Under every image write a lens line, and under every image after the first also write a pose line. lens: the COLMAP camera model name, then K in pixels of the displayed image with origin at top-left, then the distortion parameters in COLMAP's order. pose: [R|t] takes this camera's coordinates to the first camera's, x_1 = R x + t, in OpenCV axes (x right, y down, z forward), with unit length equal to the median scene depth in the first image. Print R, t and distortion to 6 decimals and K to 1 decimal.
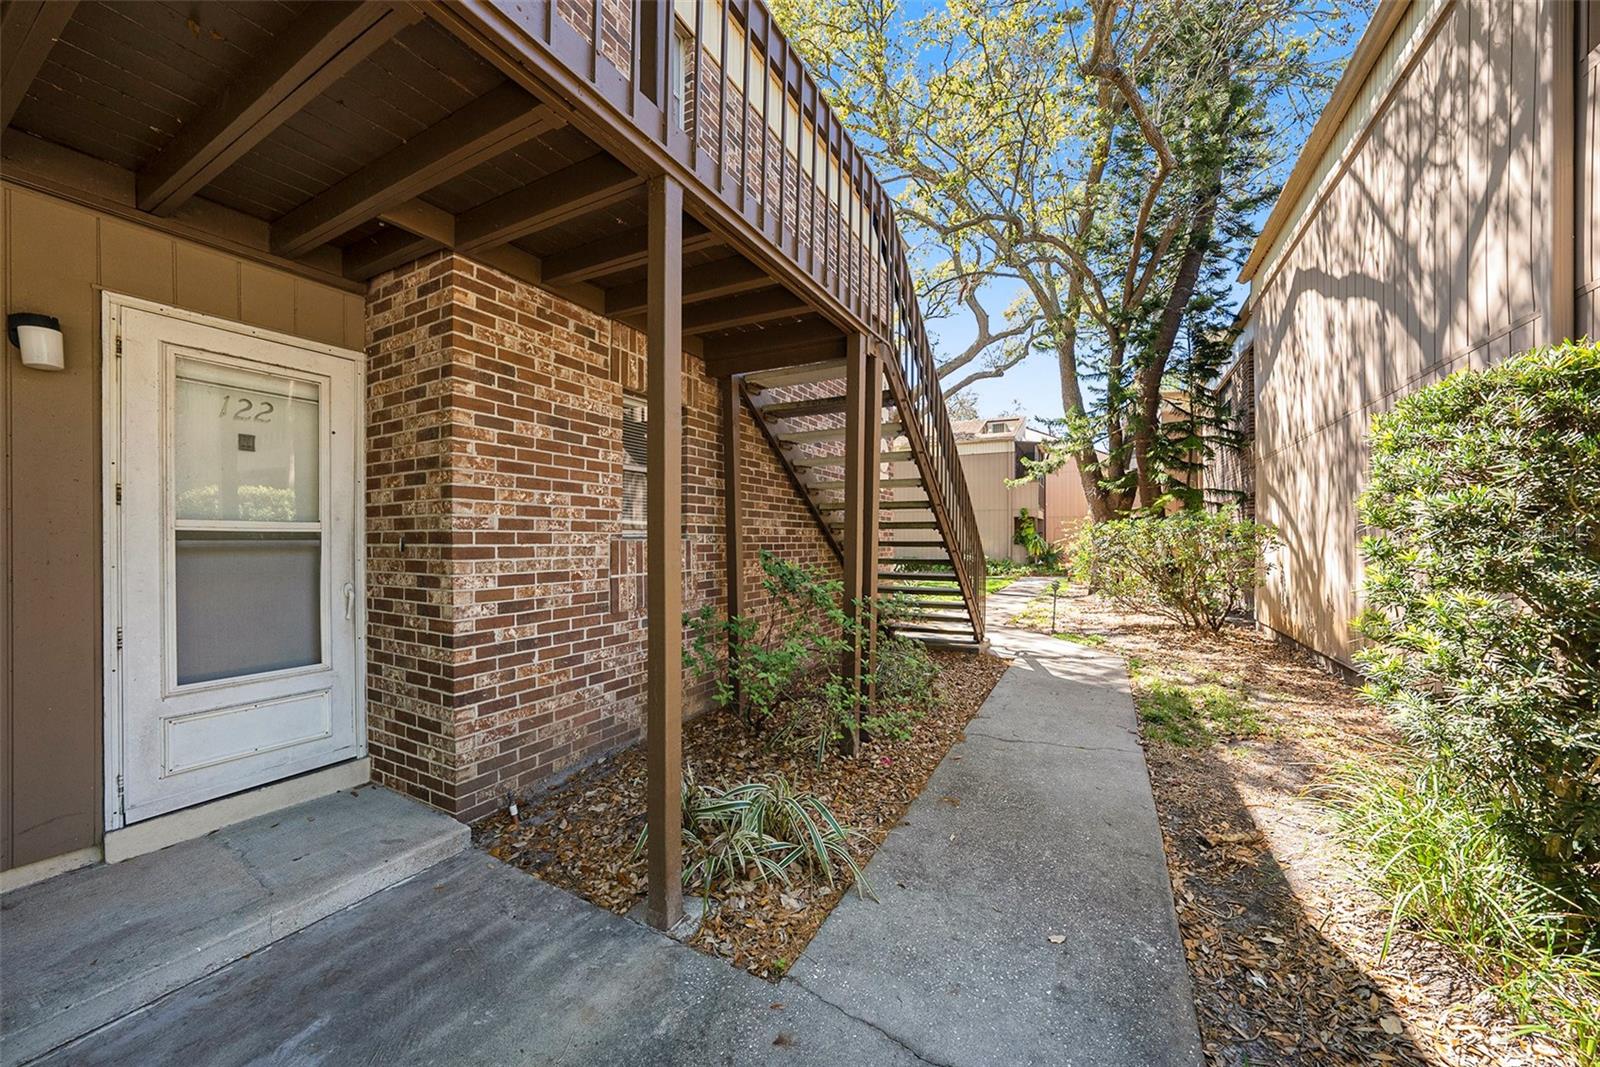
lens RADIAL K [[560.7, 0, 804.0], [0, 560.7, 538.0], [0, 0, 1]] dist [-0.000049, -0.000023]
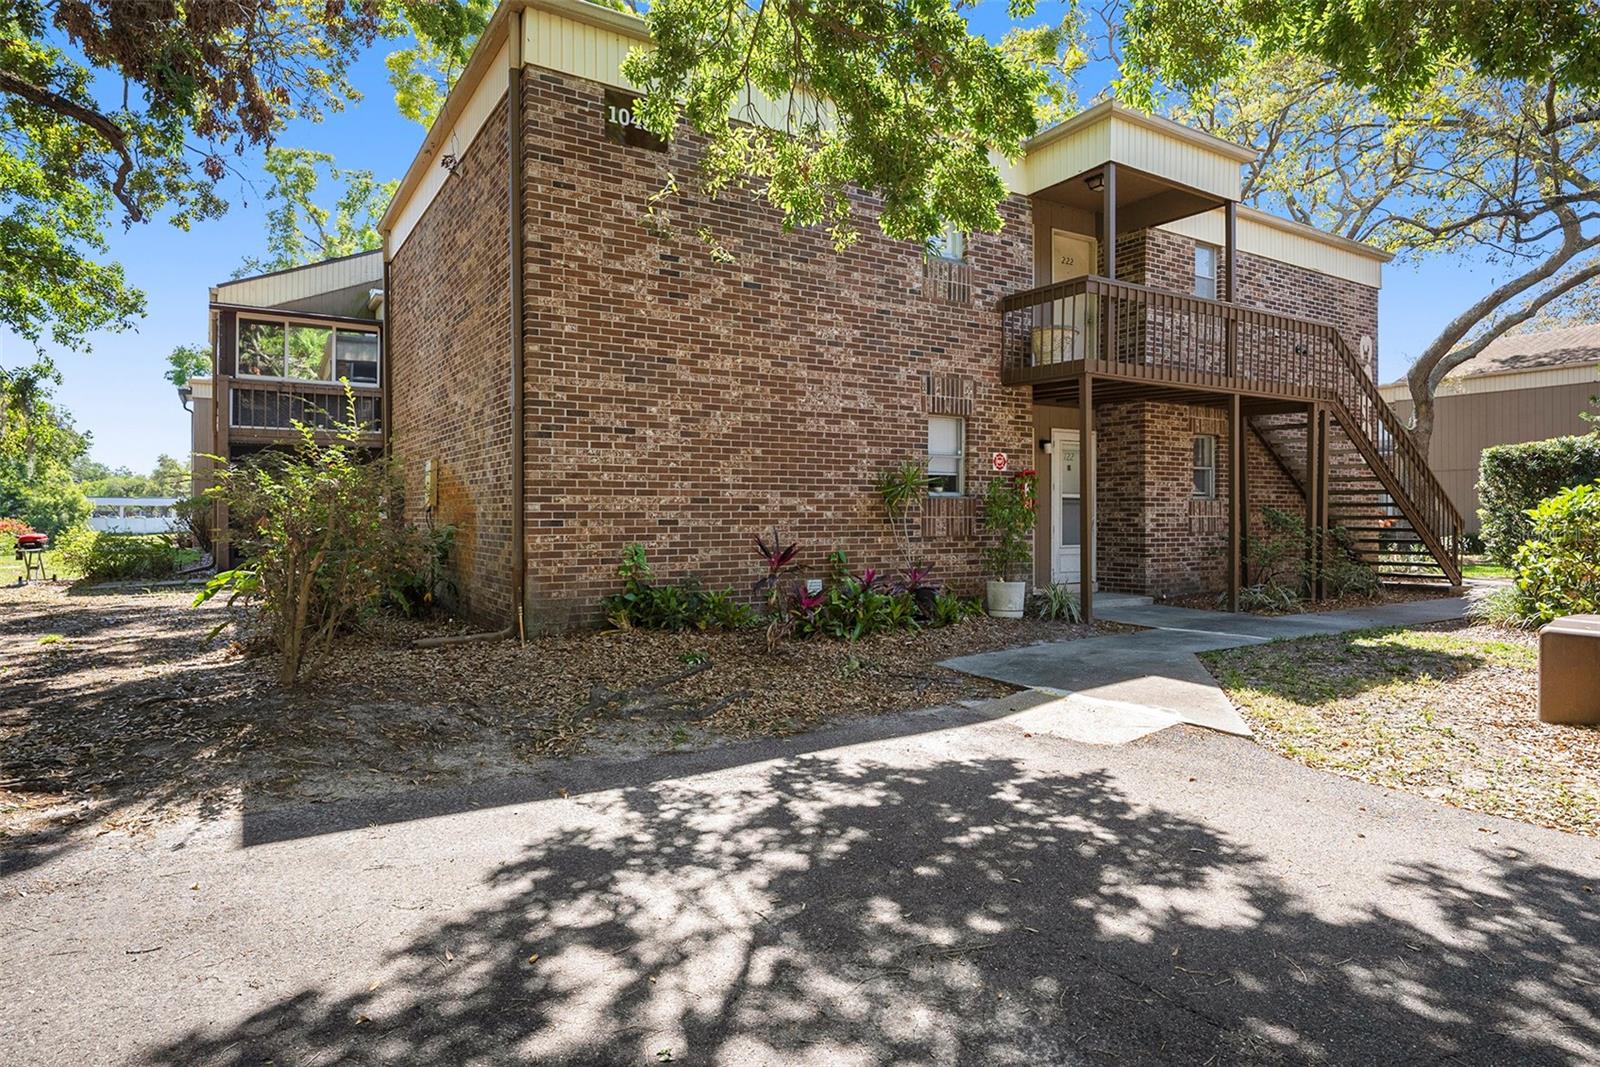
lens RADIAL K [[943.9, 0, 809.0], [0, 943.9, 539.3], [0, 0, 1]] dist [-0.002436, 0.001143]
pose [[0.873250, -0.006159, -0.487234, 0.196527], [0.011267, 0.999908, 0.007552, 0.125814], [0.487142, -0.012084, 0.873239, -3.431253]]
